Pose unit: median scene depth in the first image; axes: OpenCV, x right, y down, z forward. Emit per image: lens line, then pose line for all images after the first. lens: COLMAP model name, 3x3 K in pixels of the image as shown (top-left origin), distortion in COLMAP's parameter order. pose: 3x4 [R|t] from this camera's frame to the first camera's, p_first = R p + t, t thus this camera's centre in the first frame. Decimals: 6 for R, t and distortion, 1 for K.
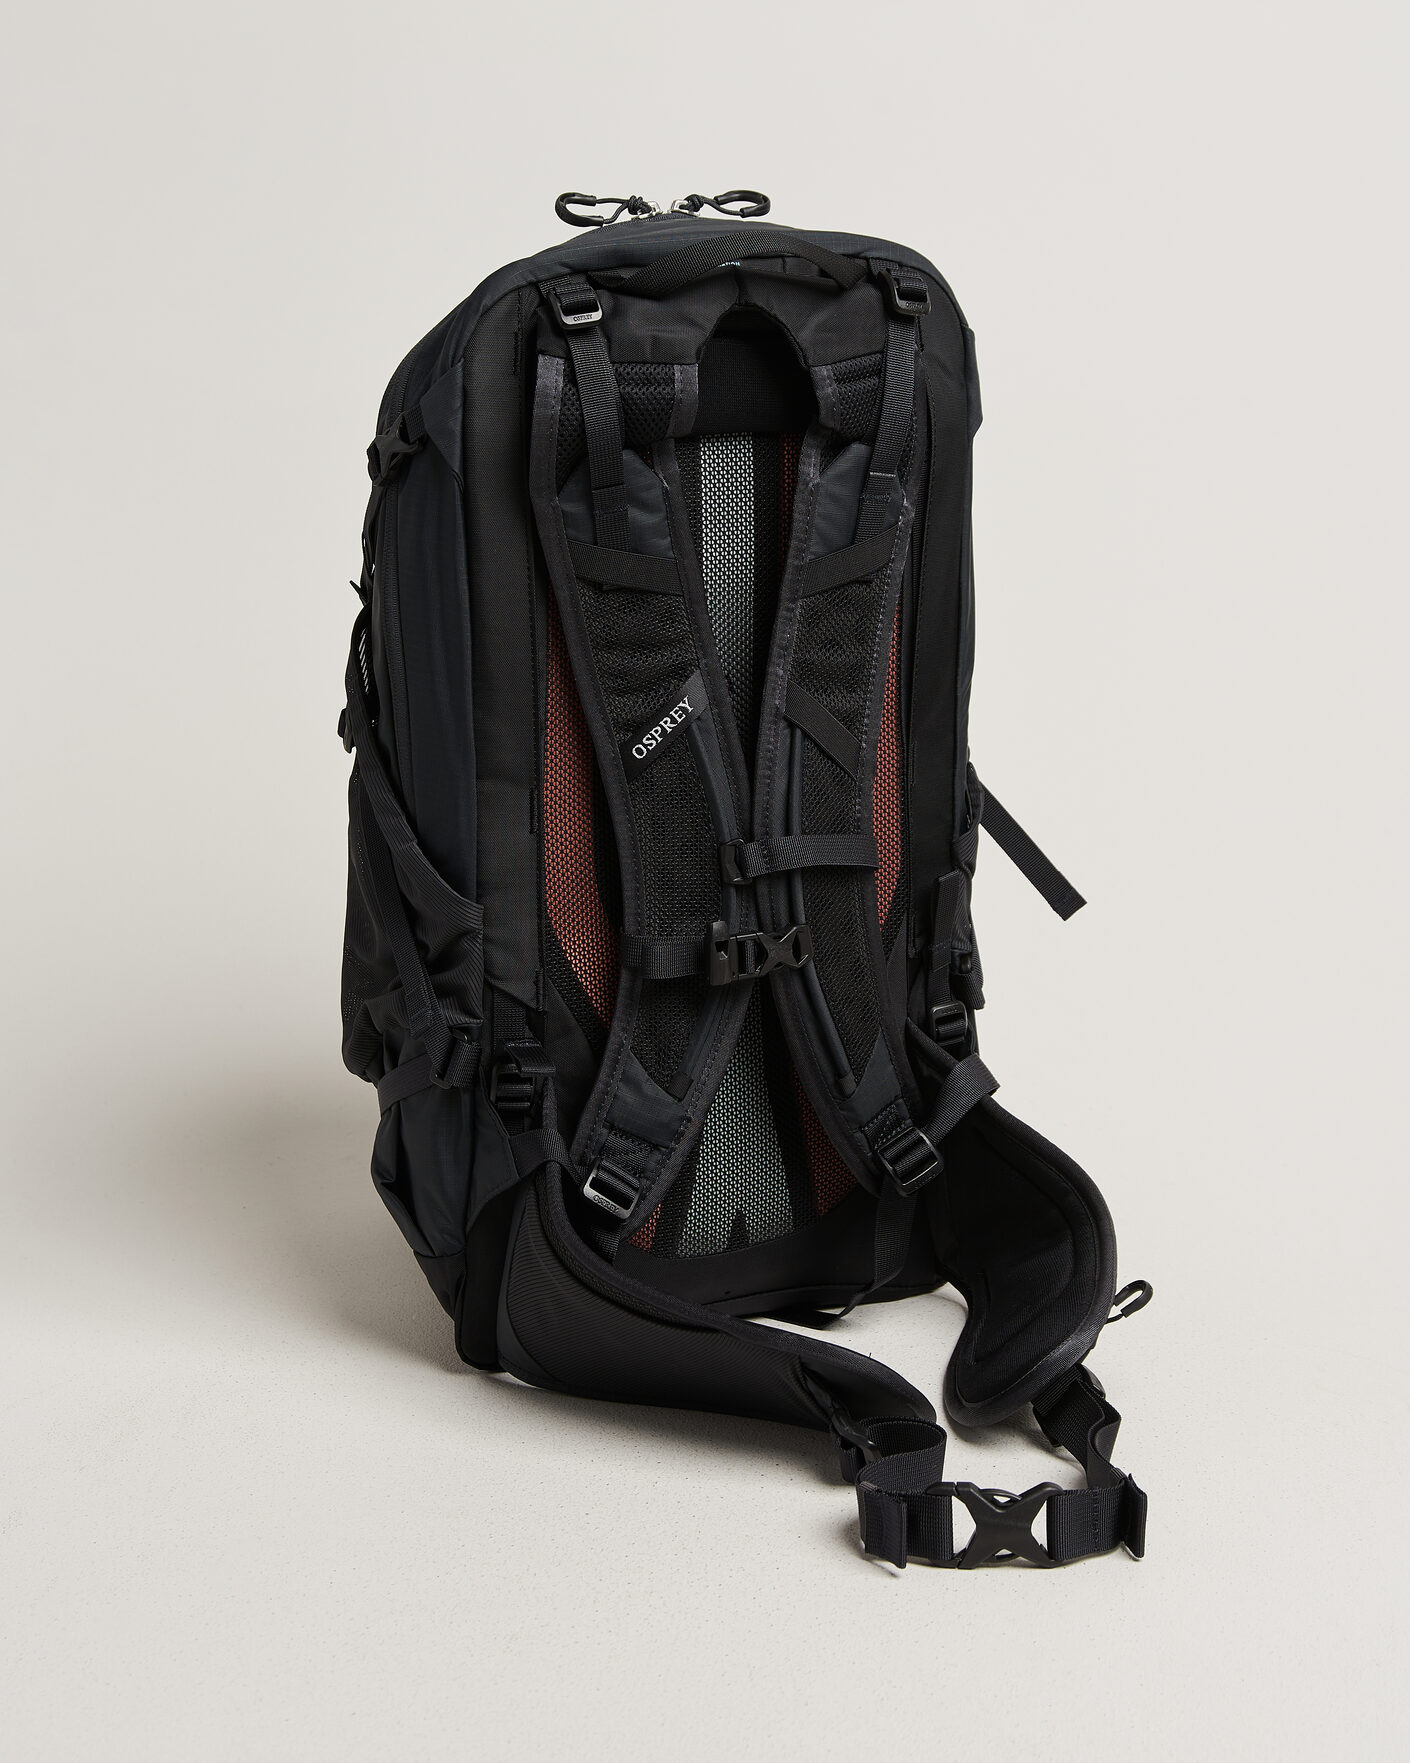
lens RADIAL K [[4290.1, 0, 704.6], [0, 4290.1, 701.7], [0, 0, 1]] dist [0.093326, -0.592442]
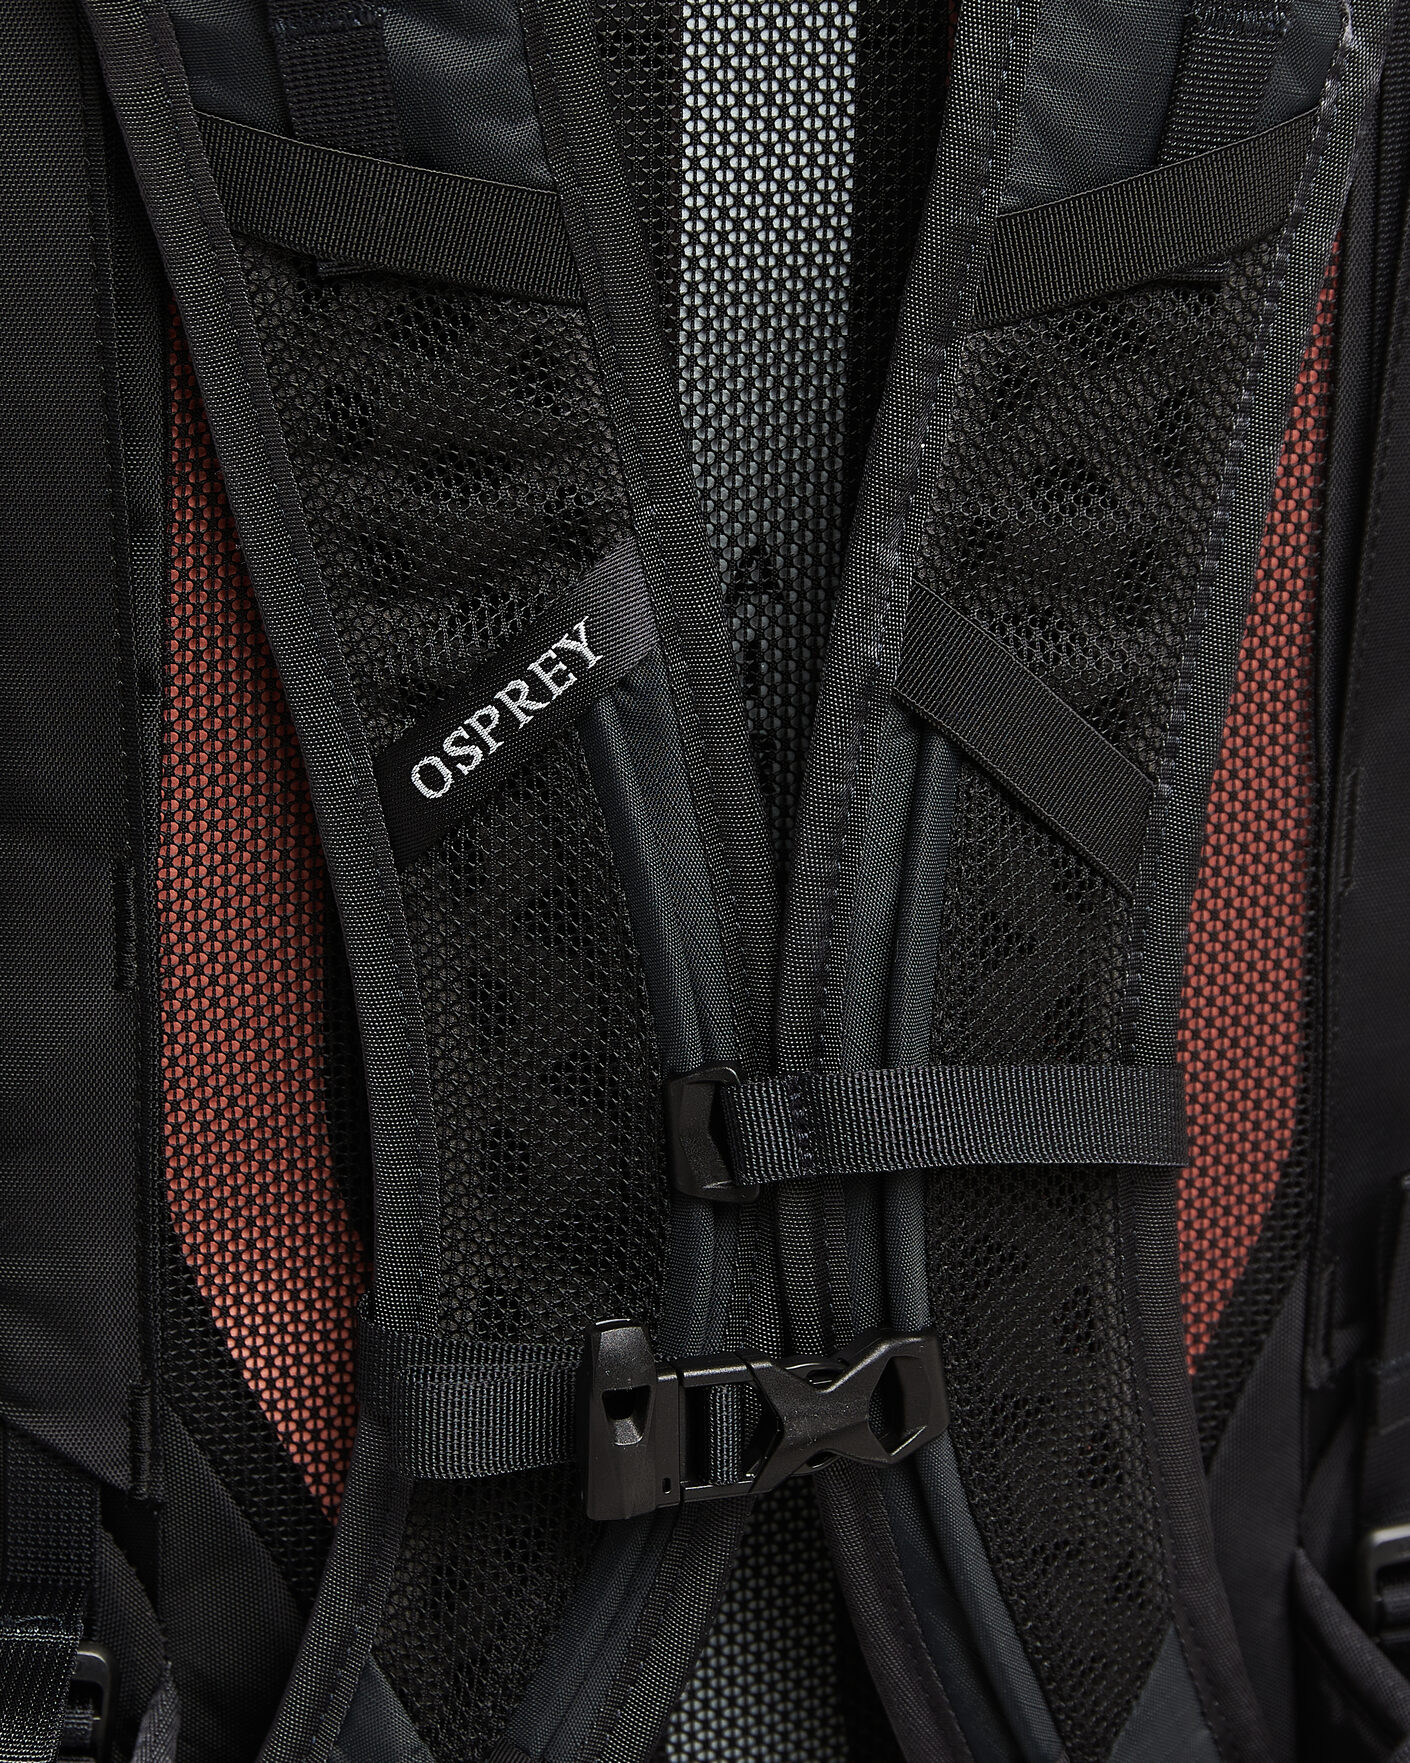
lens RADIAL K [[4290.1, 0, 704.6], [0, 4290.1, 701.7], [0, 0, 1]] dist [0.093326, -0.592442]
pose [[0.966180, 0.079346, -0.245359, 0.083777], [-0.051014, 0.991492, 0.119754, -0.033964], [0.252774, -0.103187, 0.962007, 0.688532]]
